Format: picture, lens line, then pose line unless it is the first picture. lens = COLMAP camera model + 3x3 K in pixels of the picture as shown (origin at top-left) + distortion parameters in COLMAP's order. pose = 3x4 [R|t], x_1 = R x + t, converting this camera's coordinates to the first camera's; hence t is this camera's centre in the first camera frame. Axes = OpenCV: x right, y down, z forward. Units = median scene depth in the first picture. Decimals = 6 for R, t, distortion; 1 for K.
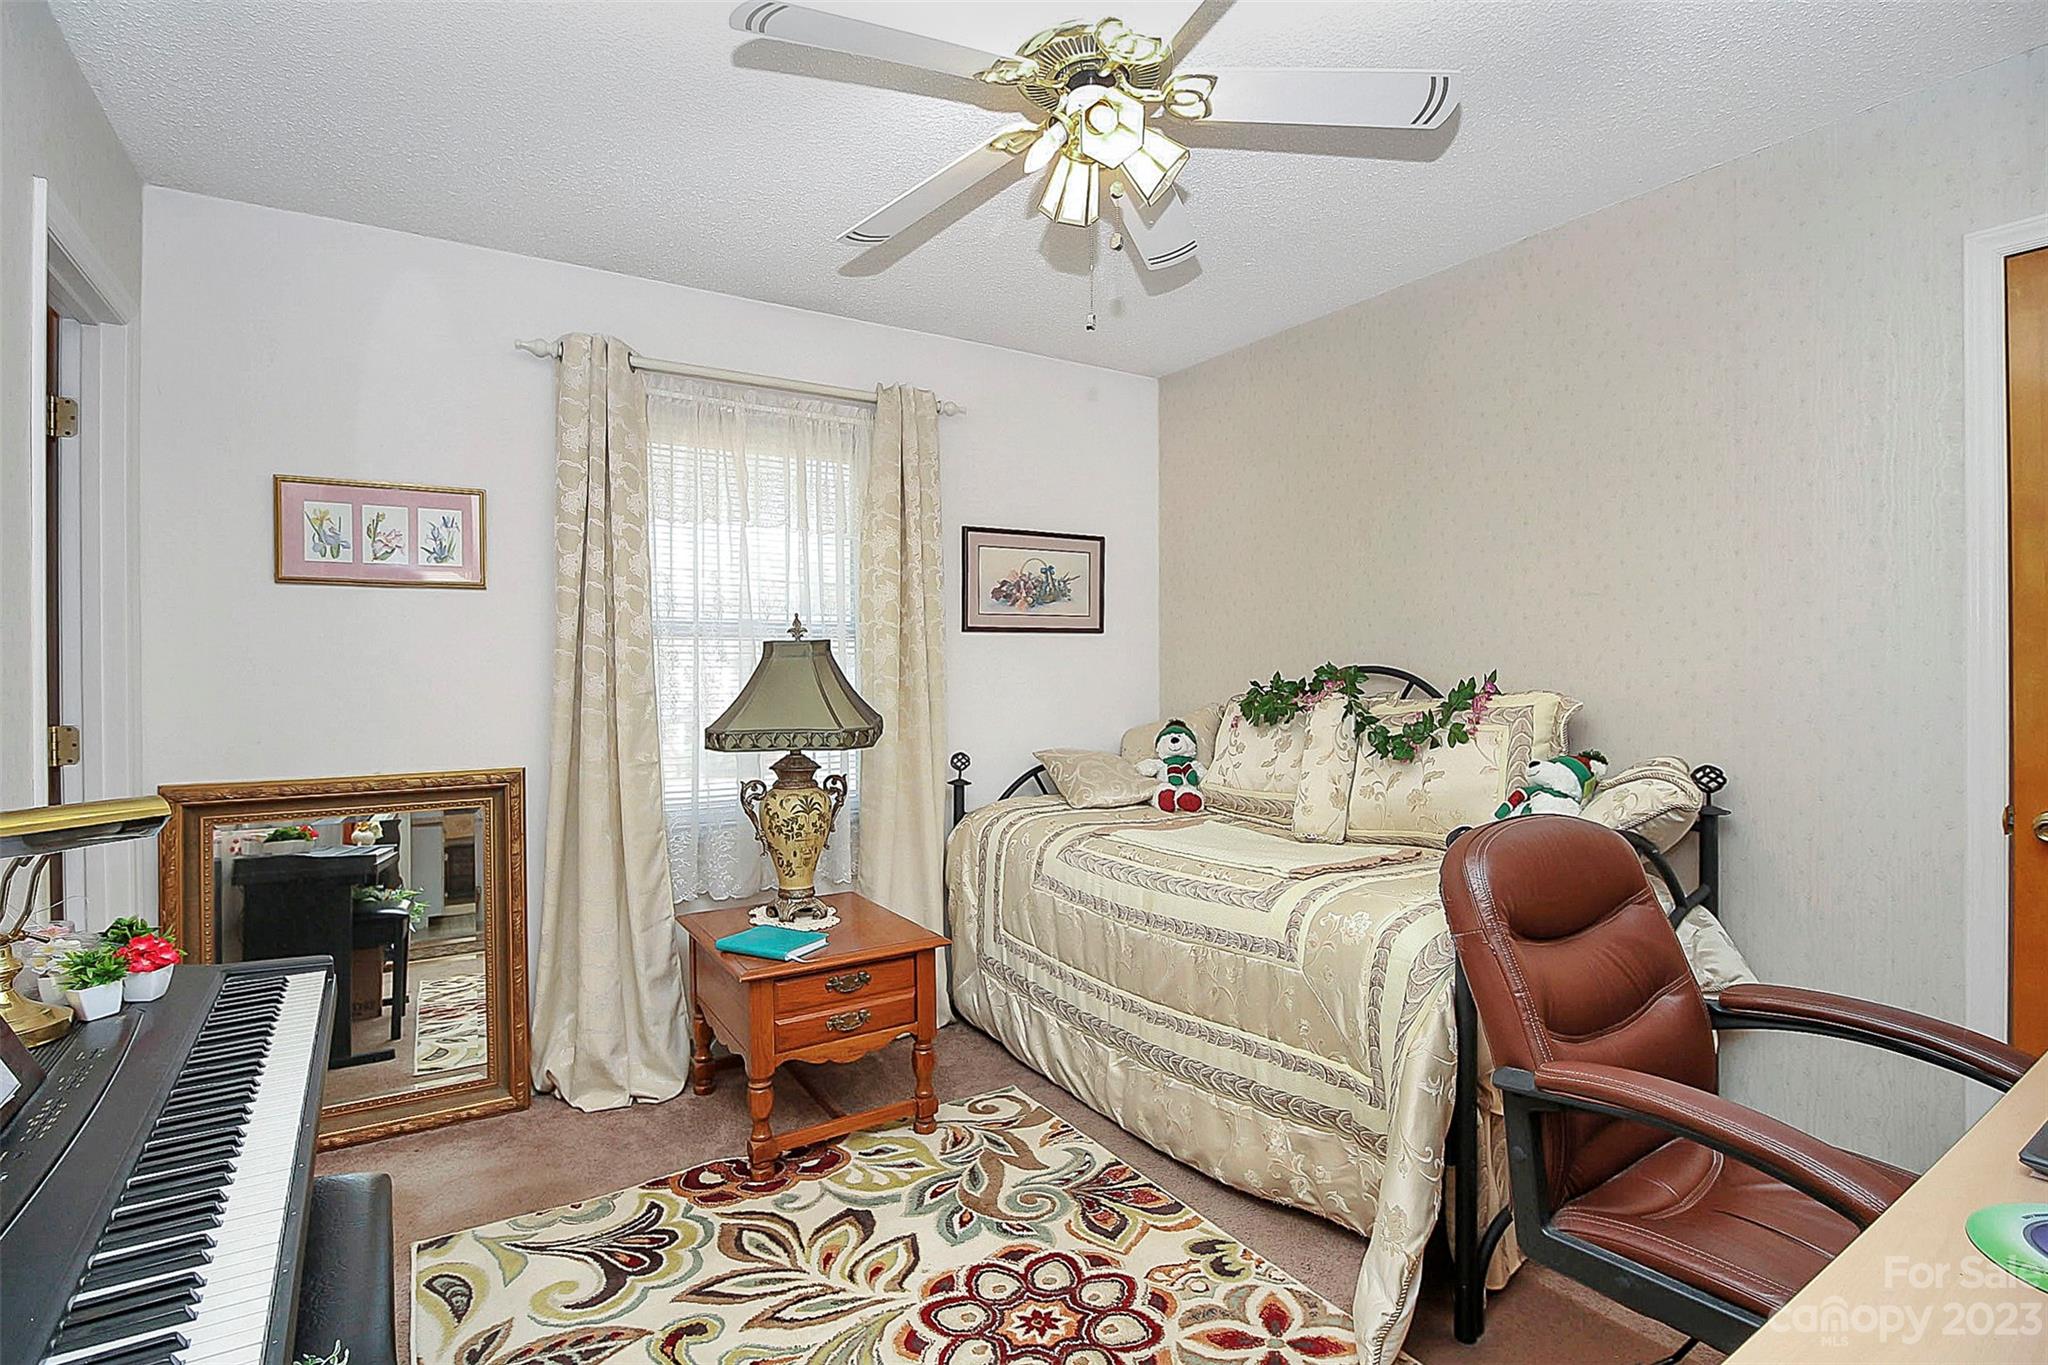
lens RADIAL K [[951.5, 0, 1026.0], [0, 951.5, 667.1], [0, 0, 1]] dist [-0.000008, -0.013085]
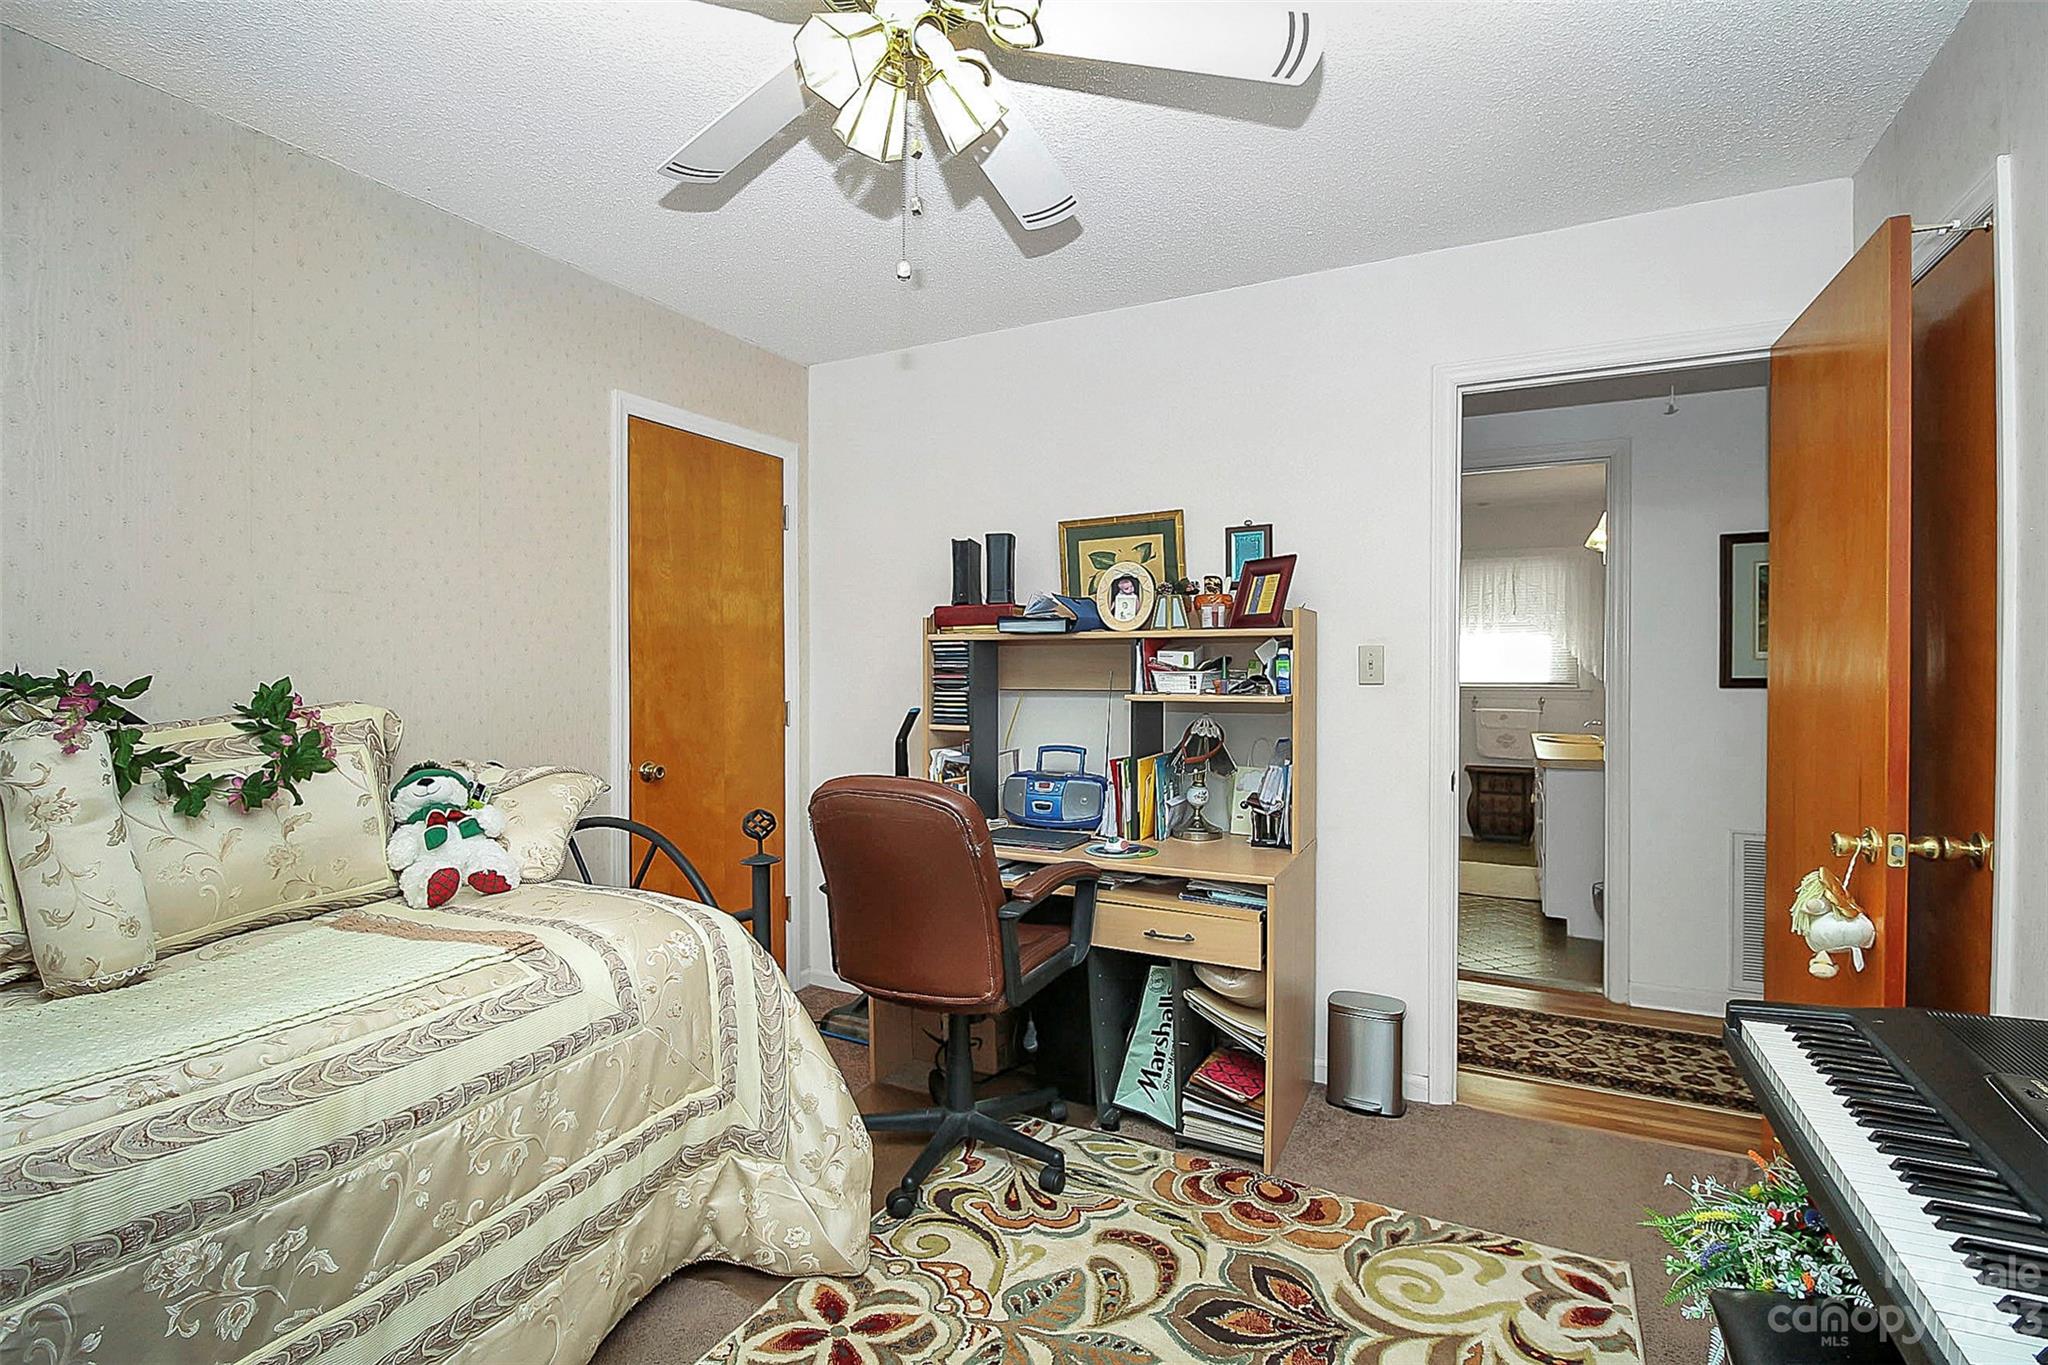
lens RADIAL K [[951.5, 0, 1026.0], [0, 951.5, 667.1], [0, 0, 1]] dist [-0.000008, -0.013085]
pose [[-0.491502, 0.010955, 0.870808, -0.617135], [0.004038, 0.999939, -0.010300, 0.006062], [-0.870867, -0.001546, -0.491516, 1.110799]]
